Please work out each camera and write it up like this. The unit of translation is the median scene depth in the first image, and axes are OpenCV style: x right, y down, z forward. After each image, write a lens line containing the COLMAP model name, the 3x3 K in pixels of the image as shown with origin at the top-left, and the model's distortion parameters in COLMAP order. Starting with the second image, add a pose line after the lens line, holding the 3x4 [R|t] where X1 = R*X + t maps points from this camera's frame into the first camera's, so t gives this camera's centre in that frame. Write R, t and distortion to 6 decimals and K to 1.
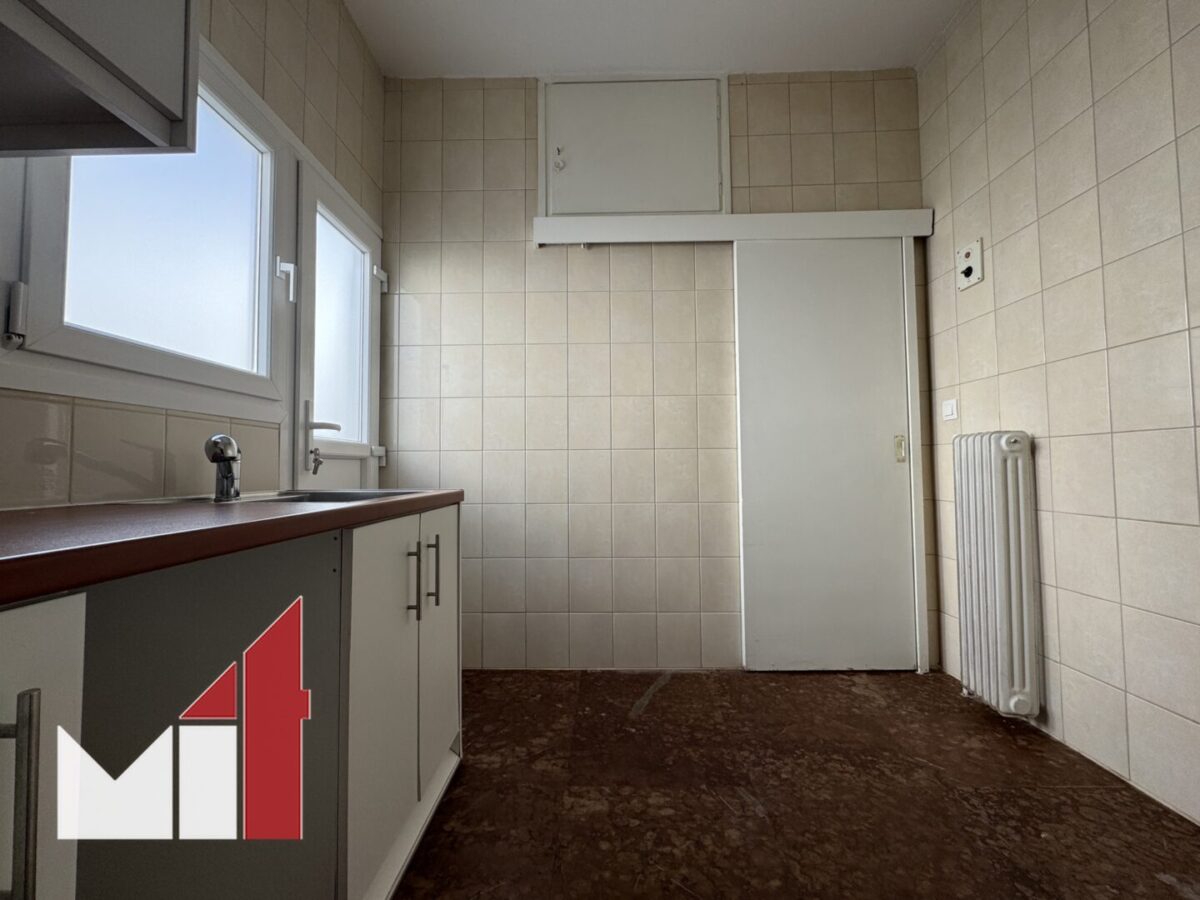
lens RADIAL K [[478.5, 0, 597.4], [0, 478.5, 450.8], [0, 0, 1]] dist [-0.001119, 0.000068]
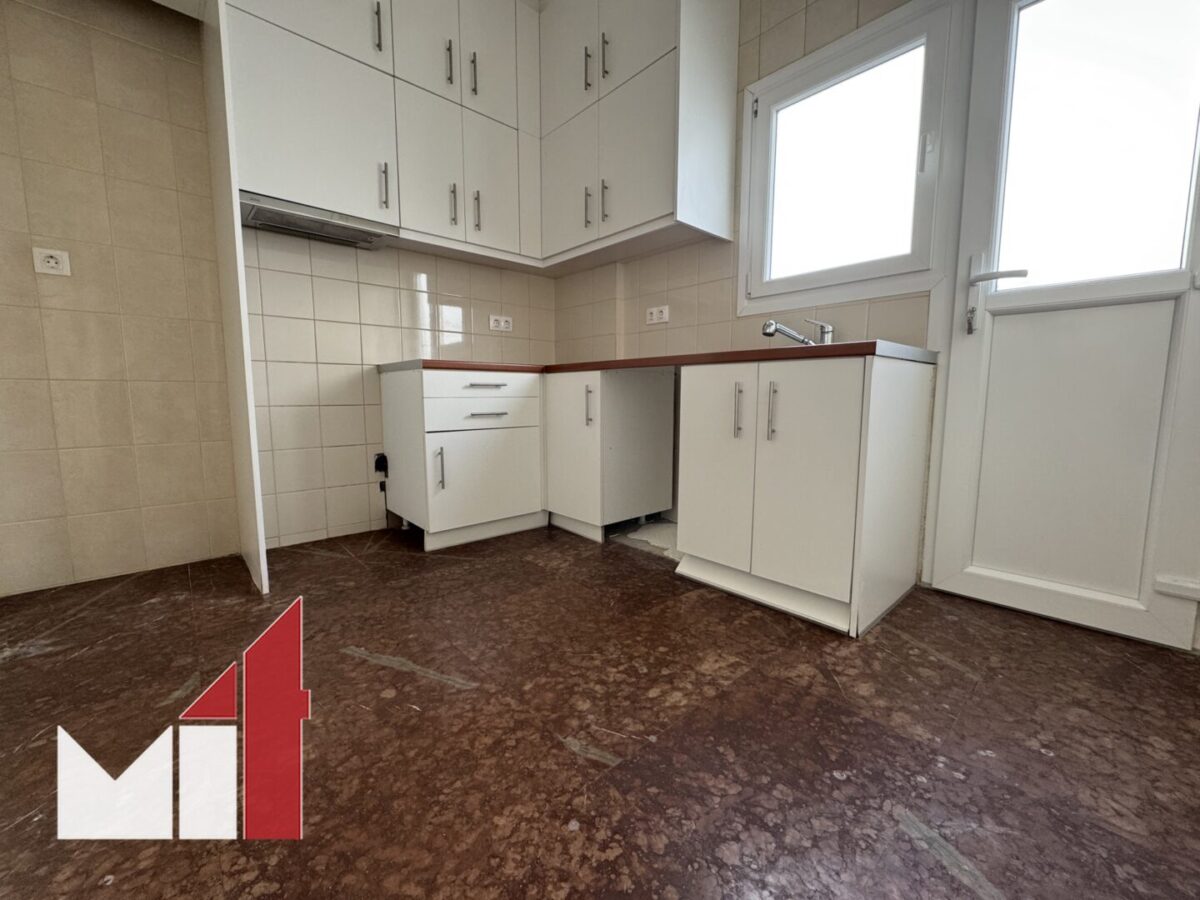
lens RADIAL K [[478.5, 0, 601.5], [0, 478.5, 448.6], [0, 0, 1]] dist [-0.001119, 0.000068]
pose [[-0.727366, 0.085161, -0.680945, 0.759430], [0.030614, 0.995309, 0.091775, 0.210130], [0.685566, 0.045908, -0.726561, 1.508727]]
